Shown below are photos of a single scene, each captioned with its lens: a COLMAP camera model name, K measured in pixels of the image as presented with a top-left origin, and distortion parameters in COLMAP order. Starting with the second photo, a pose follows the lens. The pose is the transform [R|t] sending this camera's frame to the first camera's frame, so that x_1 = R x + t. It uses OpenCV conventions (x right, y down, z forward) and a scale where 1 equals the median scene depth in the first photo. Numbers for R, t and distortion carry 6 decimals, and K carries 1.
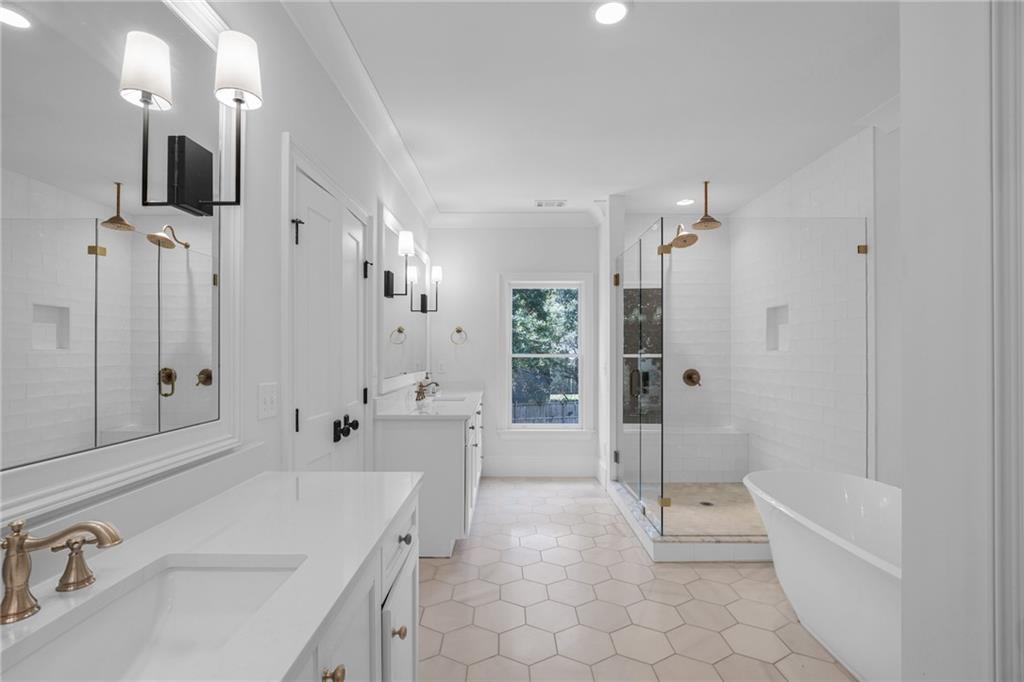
lens RADIAL K [[480.8, 0, 512.0], [0, 480.8, 341.0], [0, 0, 1]] dist [-0.014300, 0.000152]
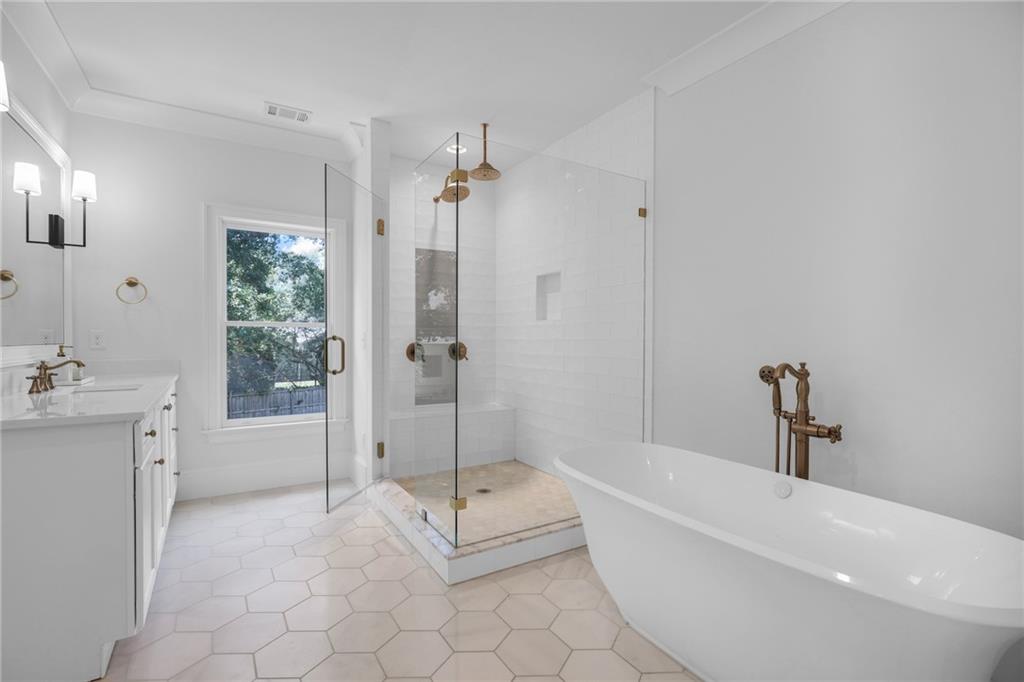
lens RADIAL K [[480.8, 0, 512.0], [0, 480.8, 341.0], [0, 0, 1]] dist [-0.014300, 0.000152]
pose [[0.856185, -0.004907, 0.516647, -0.004966], [-0.012044, 0.999494, 0.029452, 0.033863], [-0.516530, -0.031439, 0.855692, 0.206770]]
